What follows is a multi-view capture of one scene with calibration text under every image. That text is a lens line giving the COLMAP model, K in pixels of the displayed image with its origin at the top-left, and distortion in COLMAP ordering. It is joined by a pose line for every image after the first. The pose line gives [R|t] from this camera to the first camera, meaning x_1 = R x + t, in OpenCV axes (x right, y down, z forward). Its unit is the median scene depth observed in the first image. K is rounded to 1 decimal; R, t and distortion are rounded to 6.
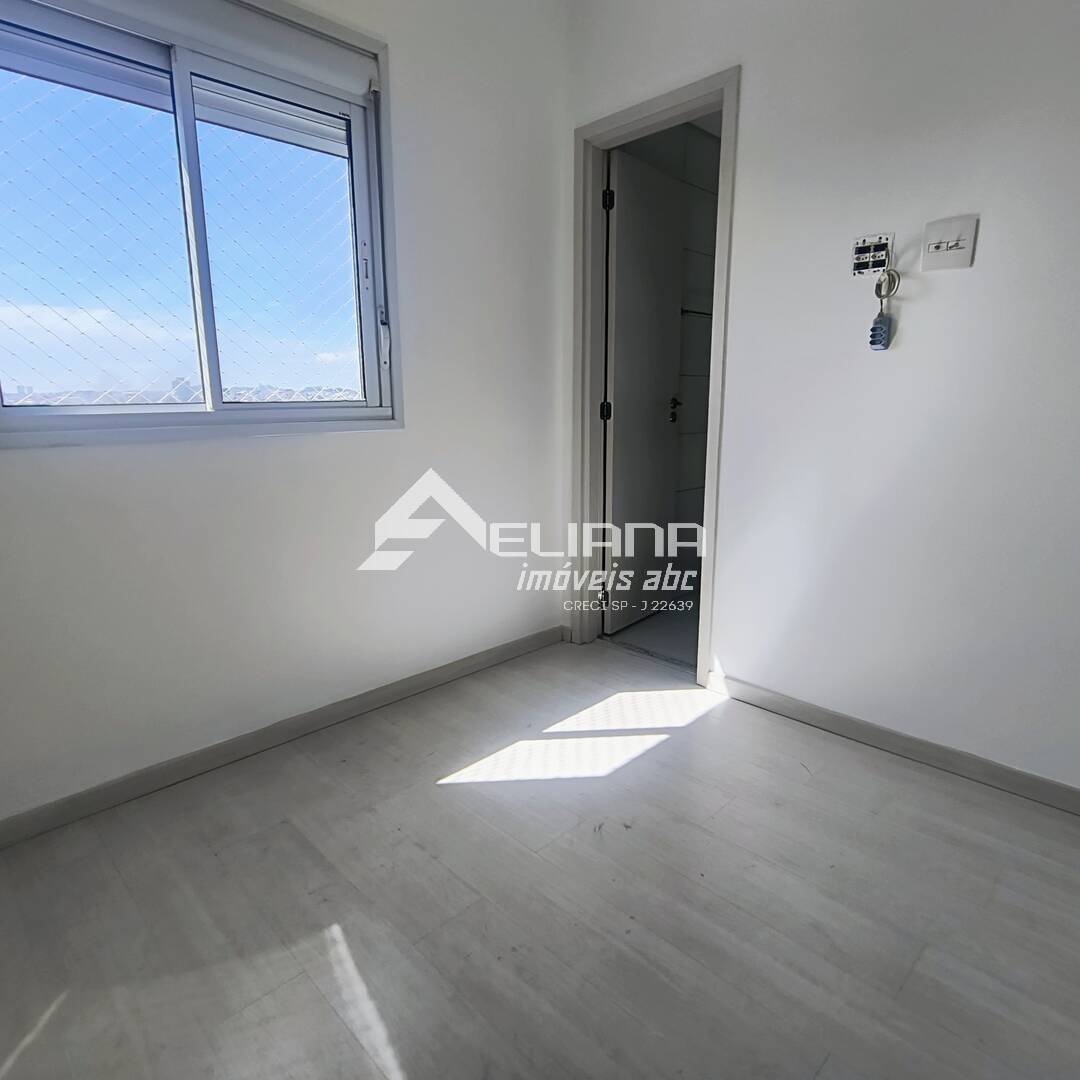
lens RADIAL K [[670.9, 0, 539.0], [0, 670.9, 536.6], [0, 0, 1]] dist [-0.010195, 0.000539]
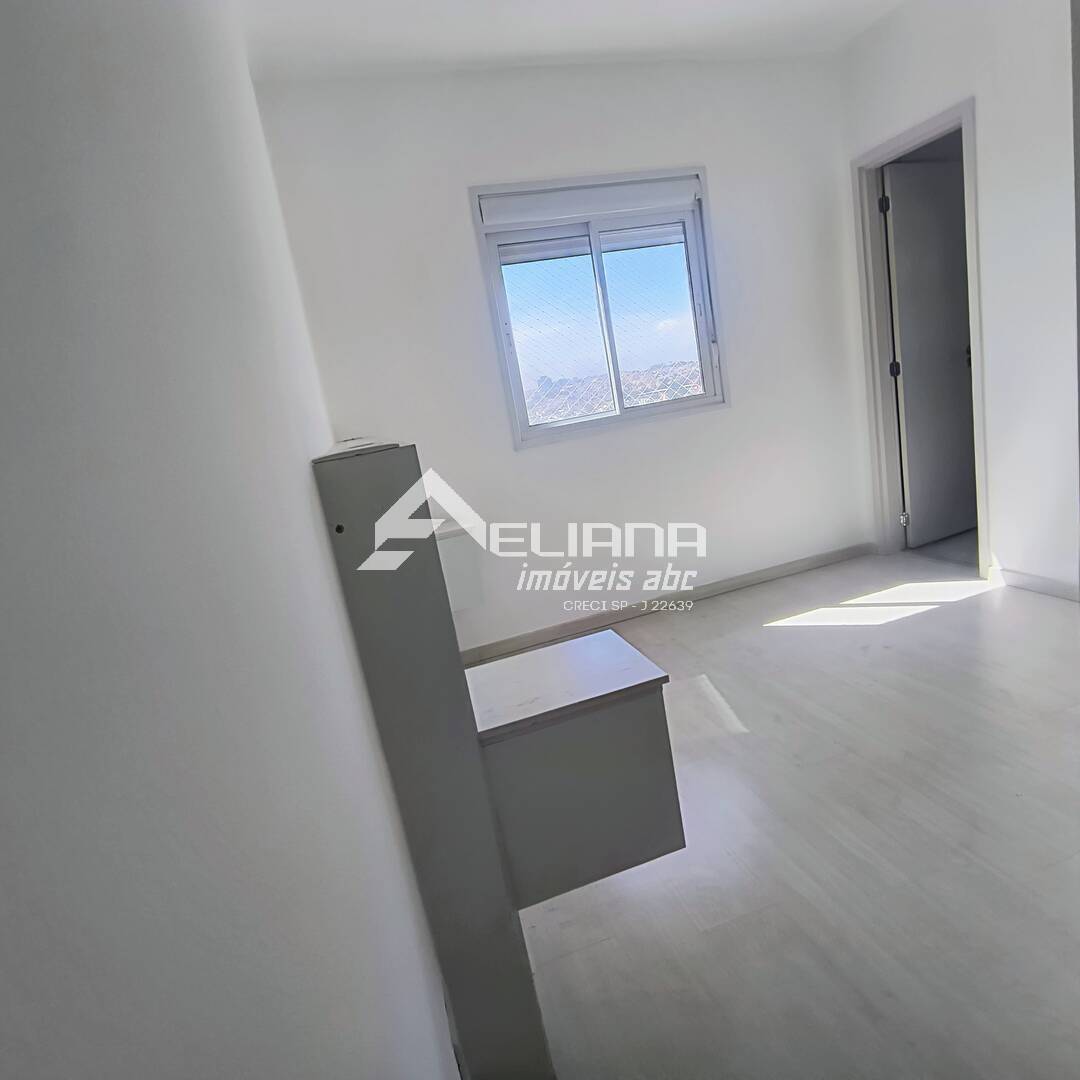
lens RADIAL K [[667.6, 0, 541.4], [0, 667.6, 535.7], [0, 0, 1]] dist [-0.003366, -0.000561]
pose [[0.867786, -0.044010, -0.494986, 0.166535], [0.064707, 0.997597, 0.024744, 0.066165], [0.492708, -0.053502, 0.868549, -0.562398]]
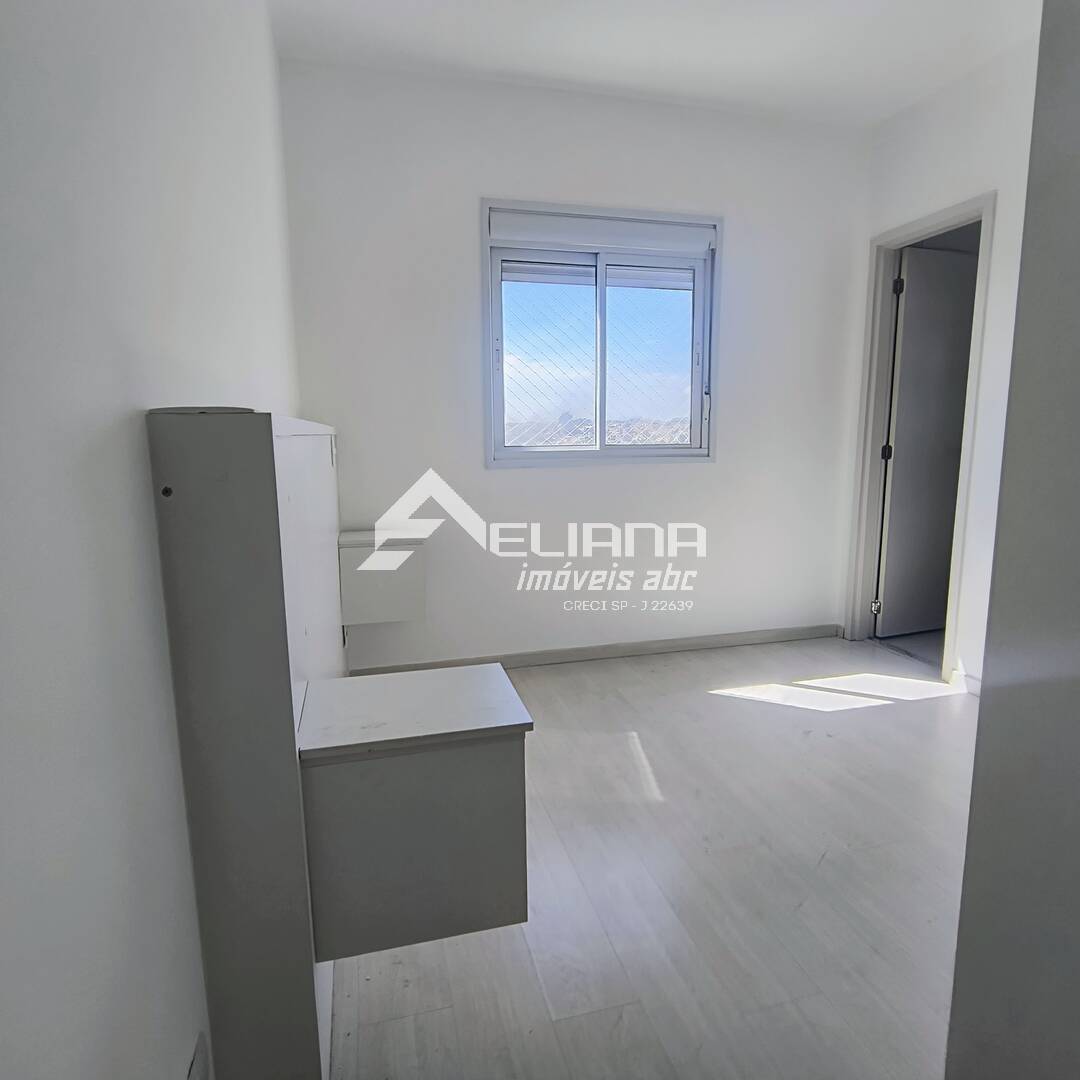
lens RADIAL K [[670.9, 0, 539.0], [0, 670.9, 536.6], [0, 0, 1]] dist [-0.010195, 0.000539]
pose [[0.866494, 0.076801, -0.493245, 0.210225], [-0.101250, 0.994595, -0.023004, 0.076464], [0.488812, 0.069874, 0.869586, -0.478582]]
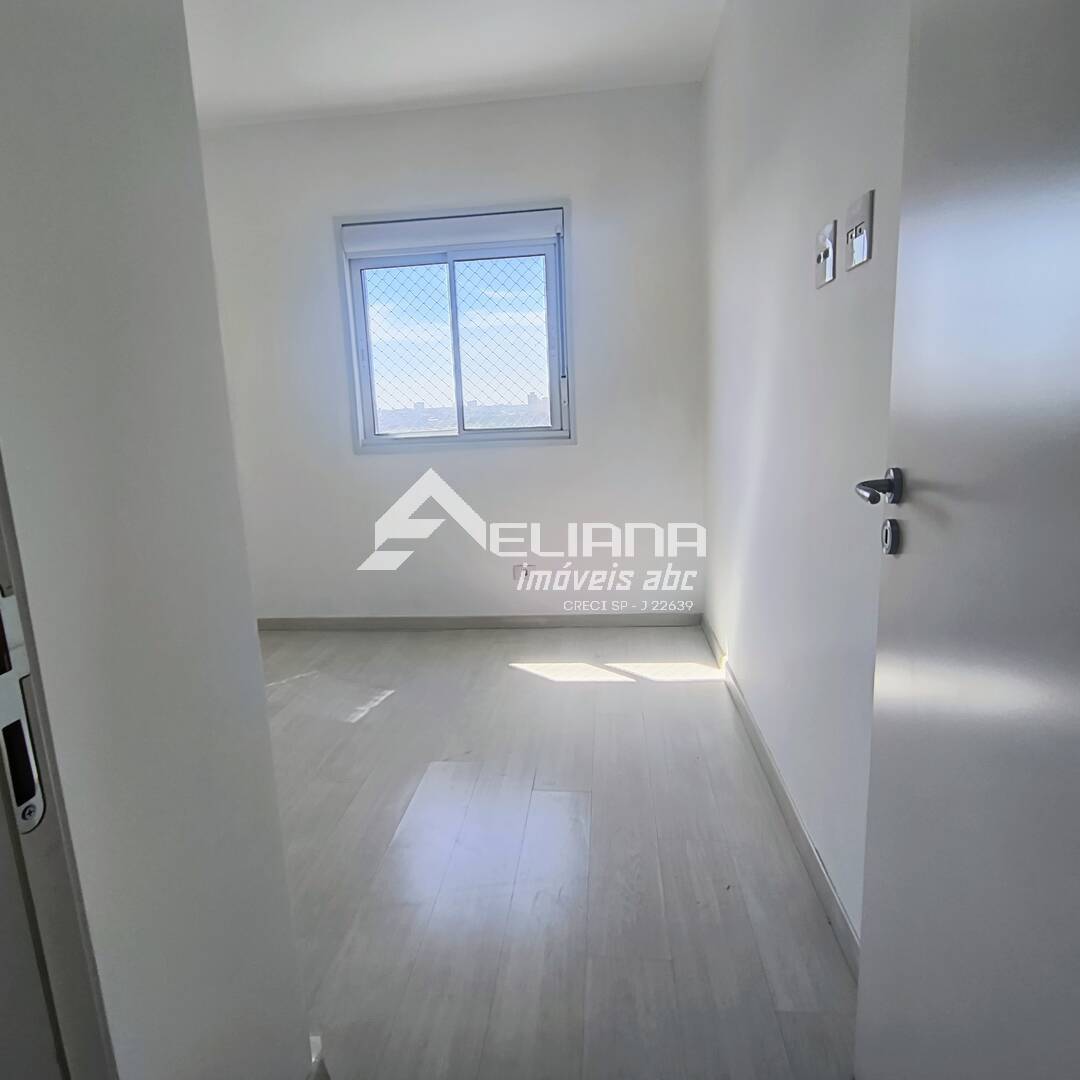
lens RADIAL K [[654.6, 0, 521.0], [0, 654.6, 532.4], [0, 0, 1]] dist [-0.002898, 0.001536]
pose [[0.626783, 0.117112, -0.770343, 0.900580], [-0.123511, 0.991074, 0.050175, -0.025512], [0.769343, 0.063697, 0.635652, -0.011819]]
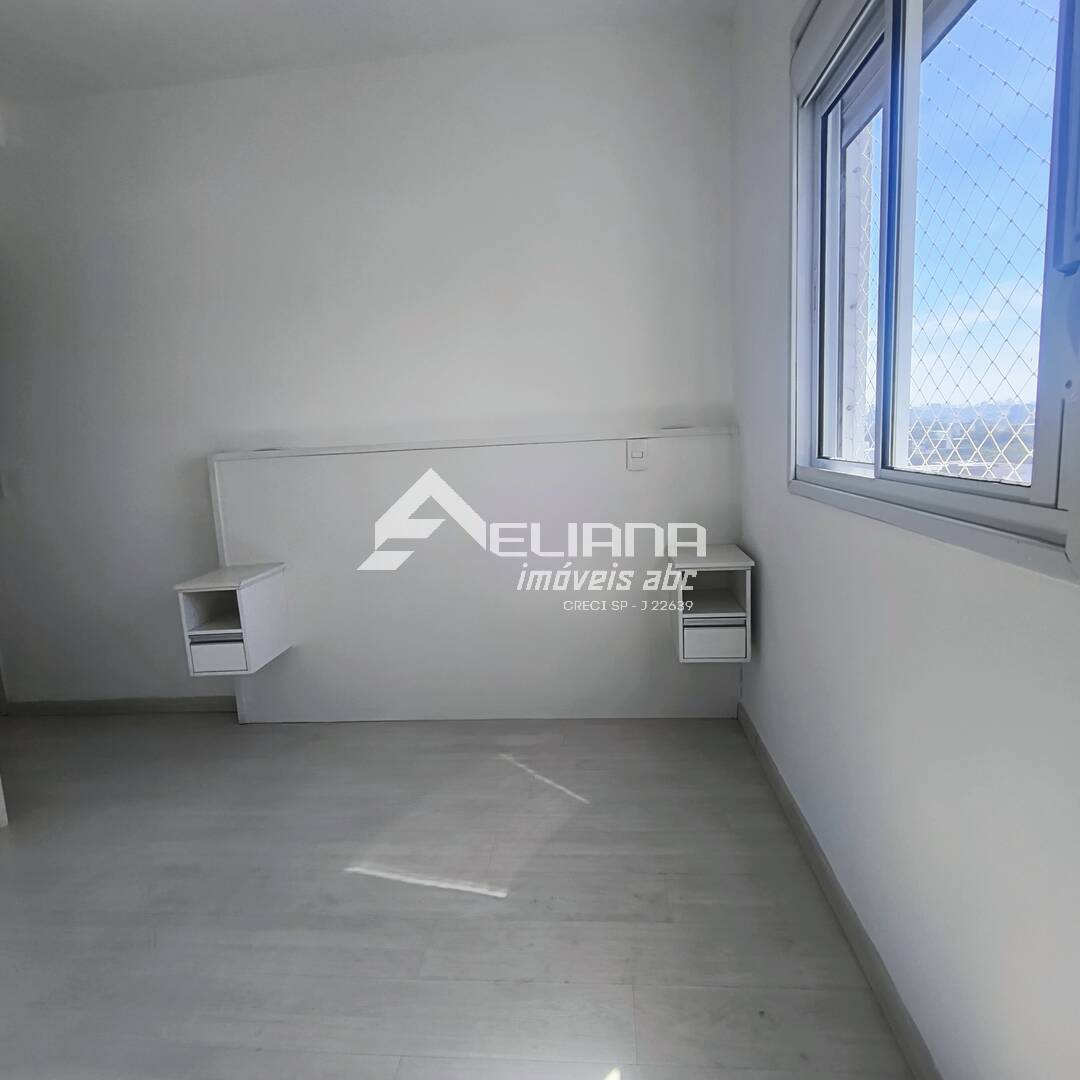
lens RADIAL K [[670.9, 0, 539.0], [0, 670.9, 536.6], [0, 0, 1]] dist [-0.010195, 0.000539]
pose [[-0.768686, 0.137293, -0.624718, 0.206748], [-0.084225, 0.946461, 0.311637, -0.274434], [0.634057, 0.292168, -0.715968, 1.098644]]
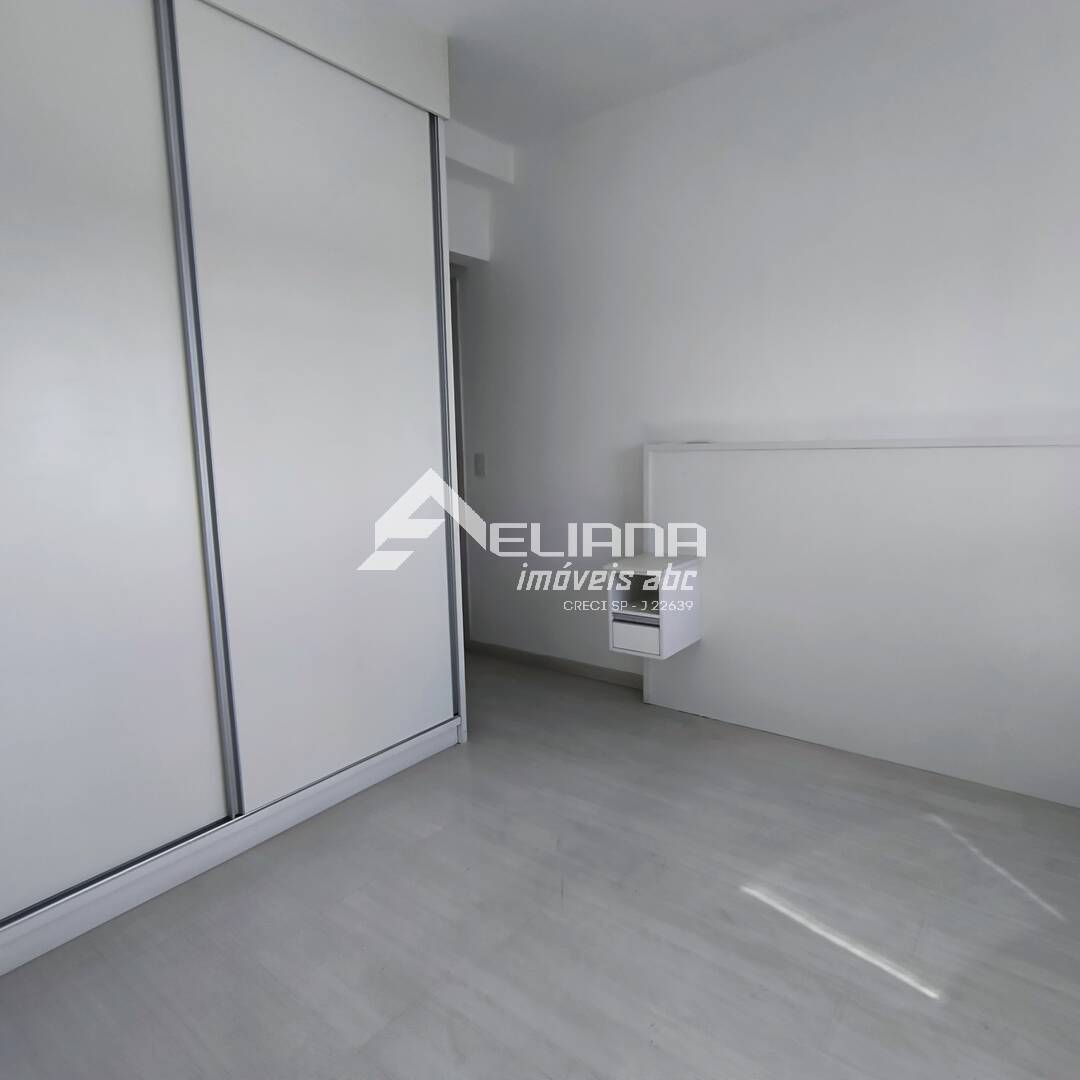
lens RADIAL K [[667.6, 0, 541.4], [0, 667.6, 535.7], [0, 0, 1]] dist [-0.003366, -0.000561]
pose [[-0.993104, 0.039090, -0.110532, 0.234793], [-0.001066, 0.939730, 0.341915, -0.260286], [0.117235, 0.339675, -0.933208, 1.033461]]
